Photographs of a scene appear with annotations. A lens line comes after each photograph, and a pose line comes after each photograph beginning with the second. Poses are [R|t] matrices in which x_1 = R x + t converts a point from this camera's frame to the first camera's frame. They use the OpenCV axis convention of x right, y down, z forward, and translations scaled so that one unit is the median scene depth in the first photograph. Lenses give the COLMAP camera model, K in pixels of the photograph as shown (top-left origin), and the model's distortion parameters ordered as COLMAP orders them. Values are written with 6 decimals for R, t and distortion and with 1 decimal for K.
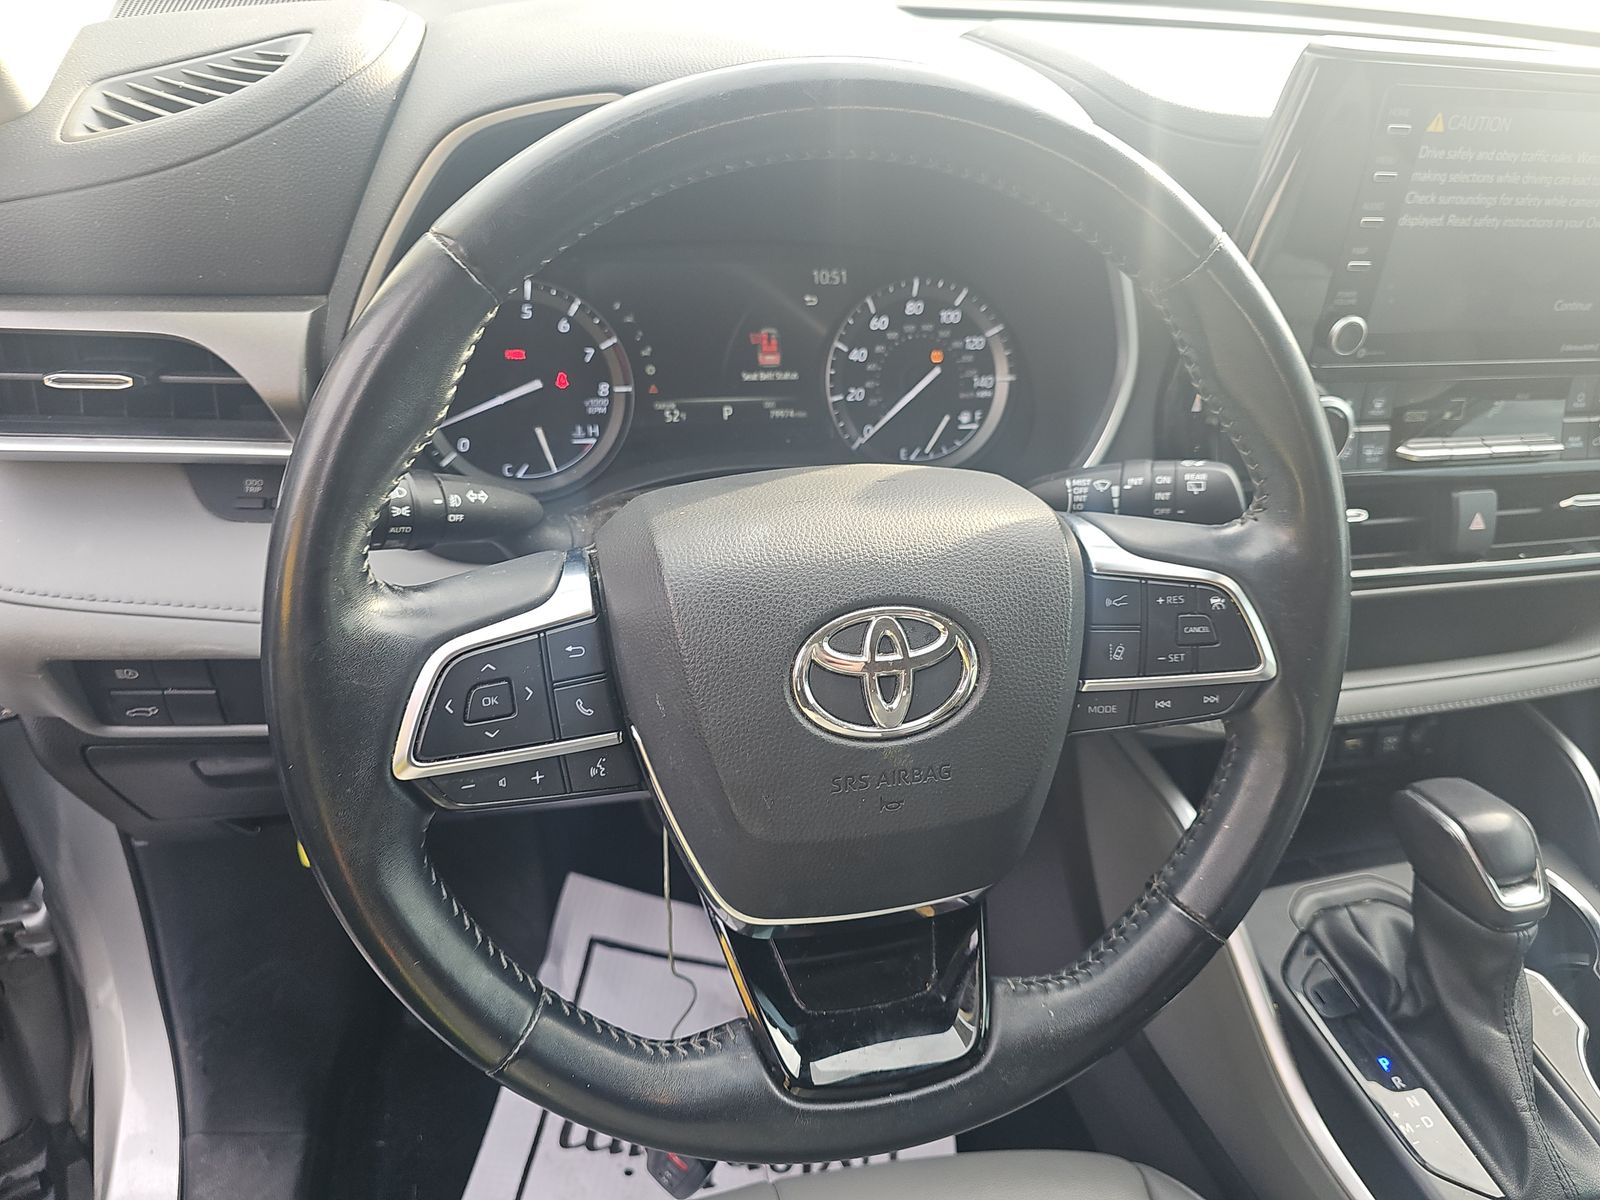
lens RADIAL K [[1040.9, 0, 800.0], [0, 1040.9, 592.5], [0, 0, 1]] dist [0.029815, -0.037585]
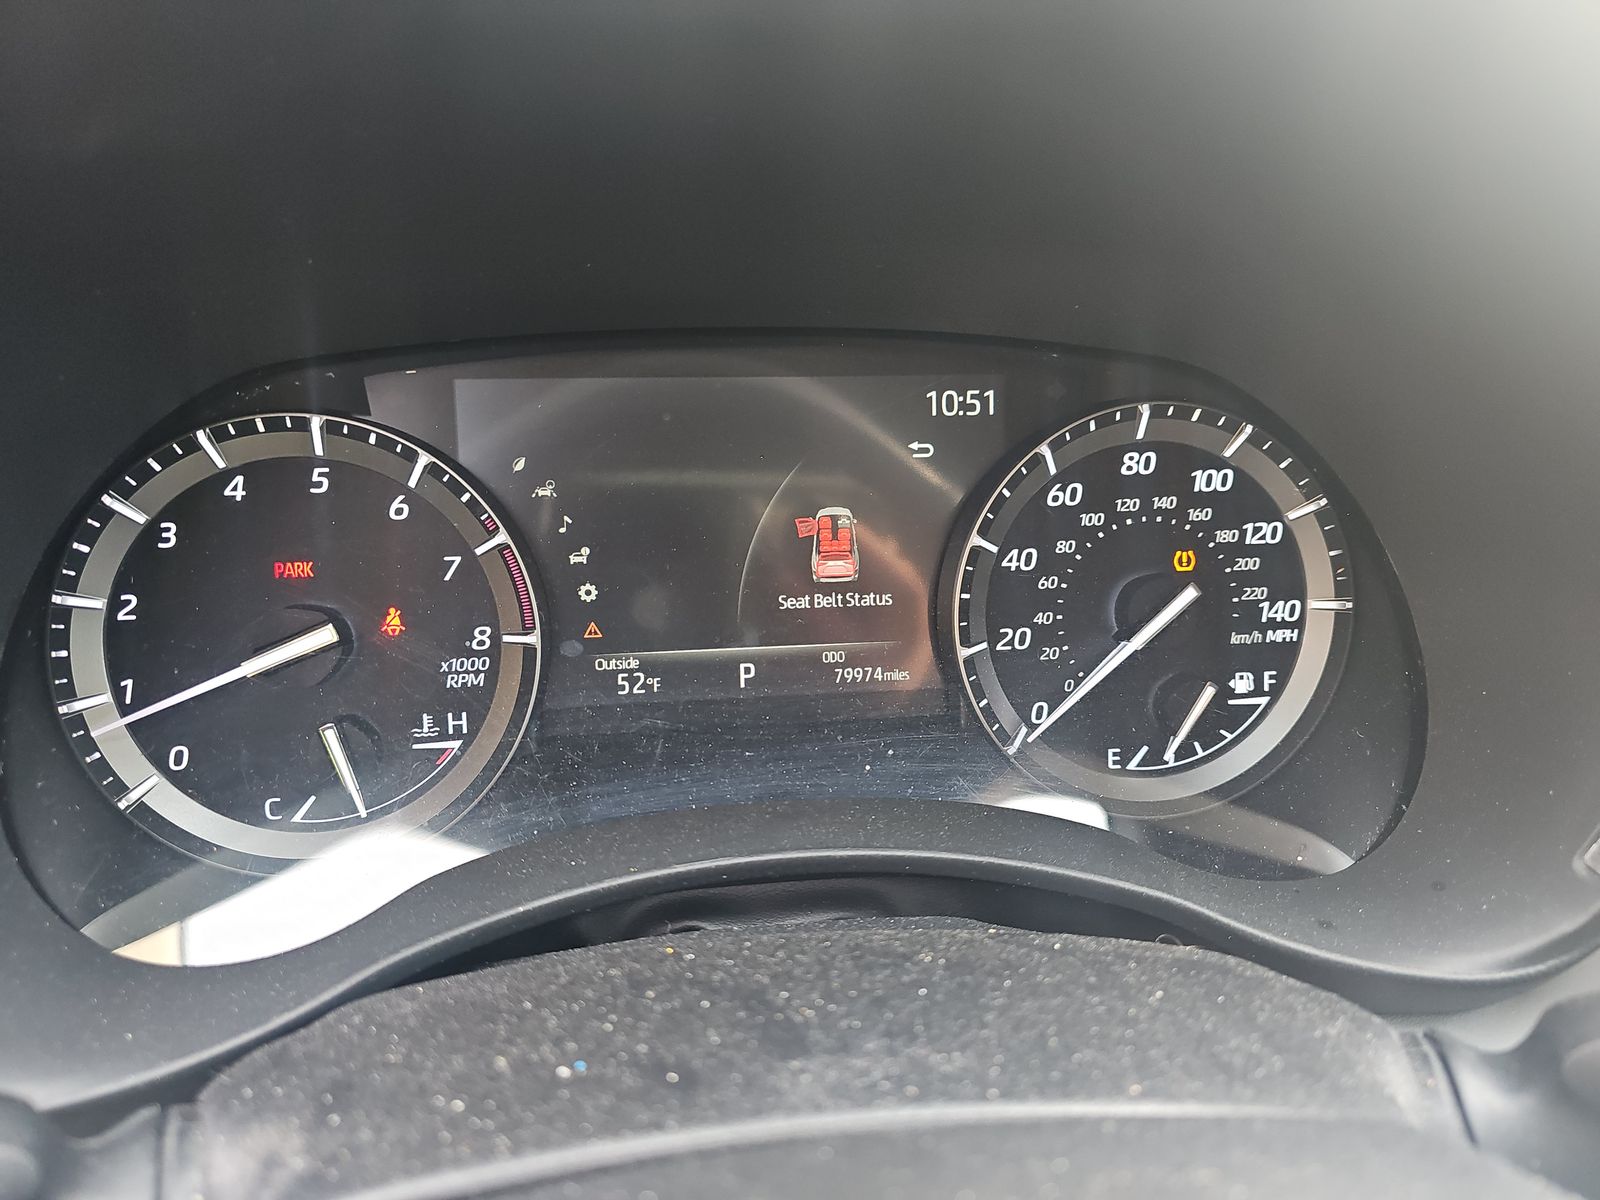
lens RADIAL K [[1040.9, 0, 785.6], [0, 1040.9, 587.8], [0, 0, 1]] dist [0.029815, -0.037585]
pose [[0.993705, 0.012109, -0.111369, 0.002245], [-0.024443, 0.993624, -0.110066, -0.168828], [0.109326, 0.112096, 0.987665, 0.544730]]
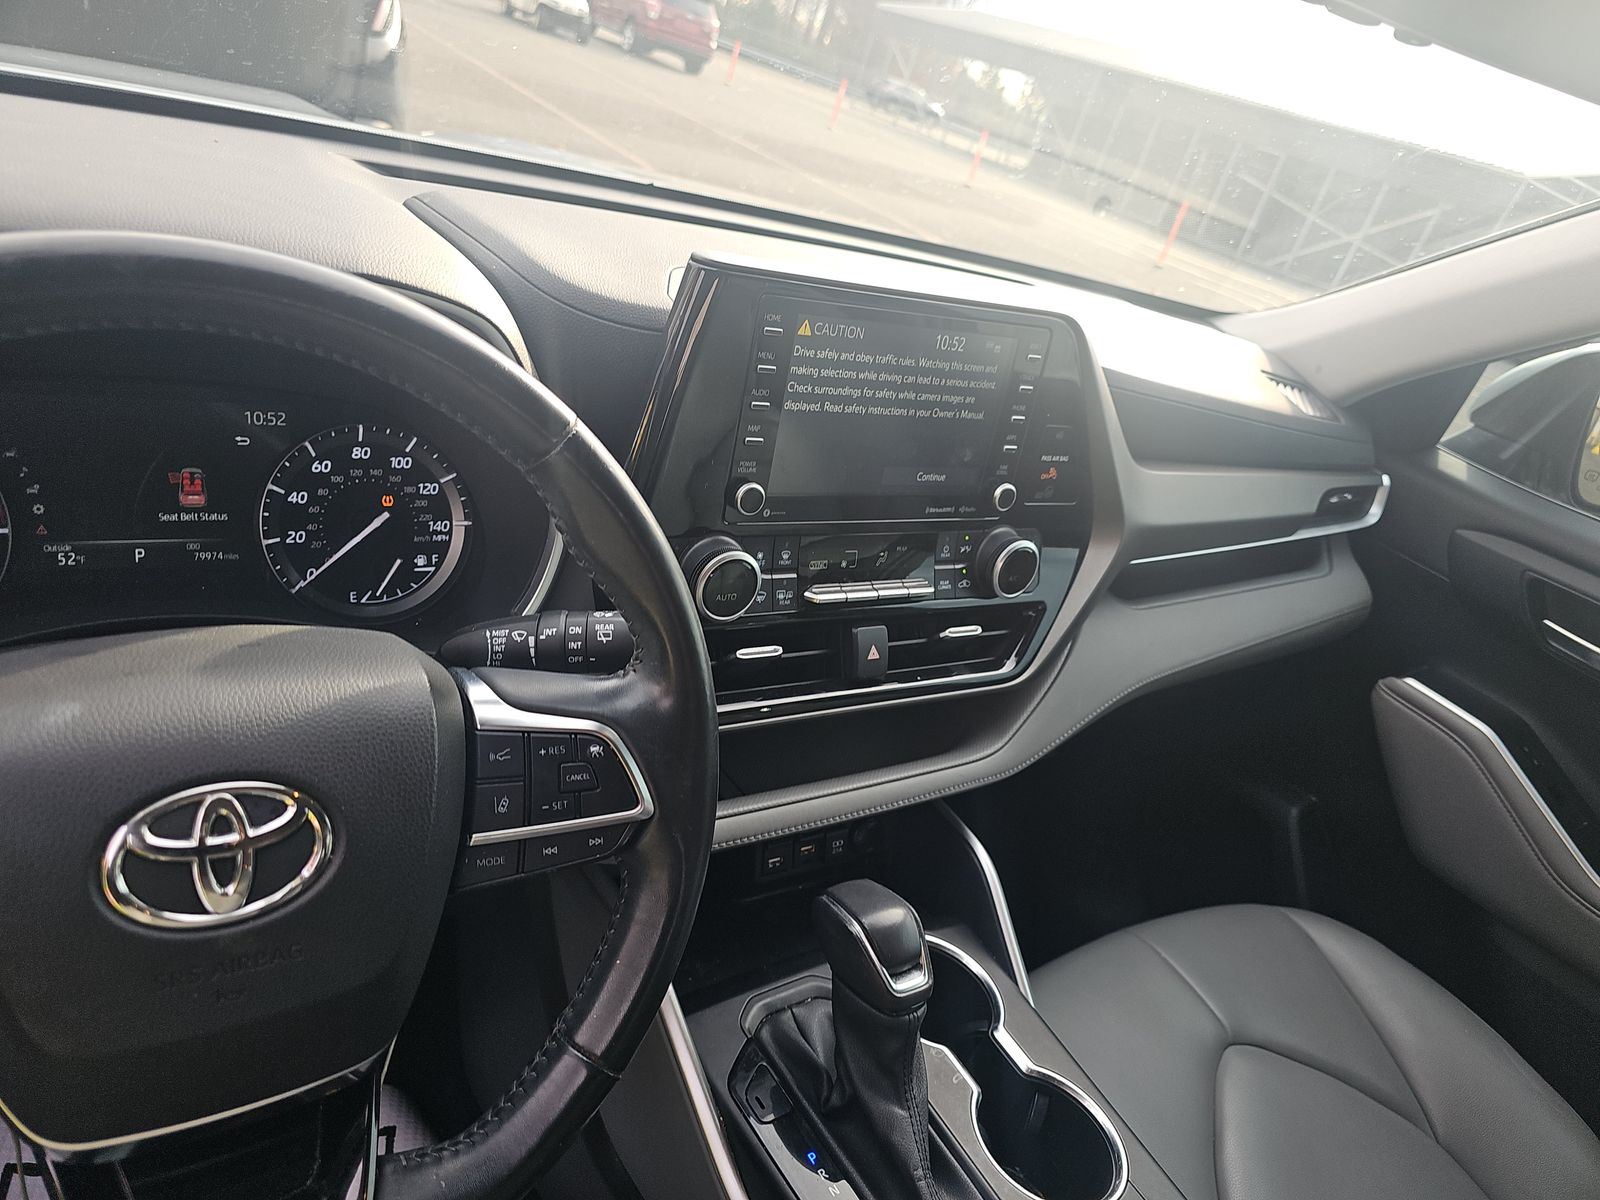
lens RADIAL K [[1040.9, 0, 788.6], [0, 1040.9, 575.3], [0, 0, 1]] dist [0.029815, -0.037585]
pose [[0.932736, 0.000582, 0.360559, 0.139246], [0.041451, 0.993195, -0.108834, -0.031956], [-0.358169, 0.116459, 0.926365, -0.065979]]
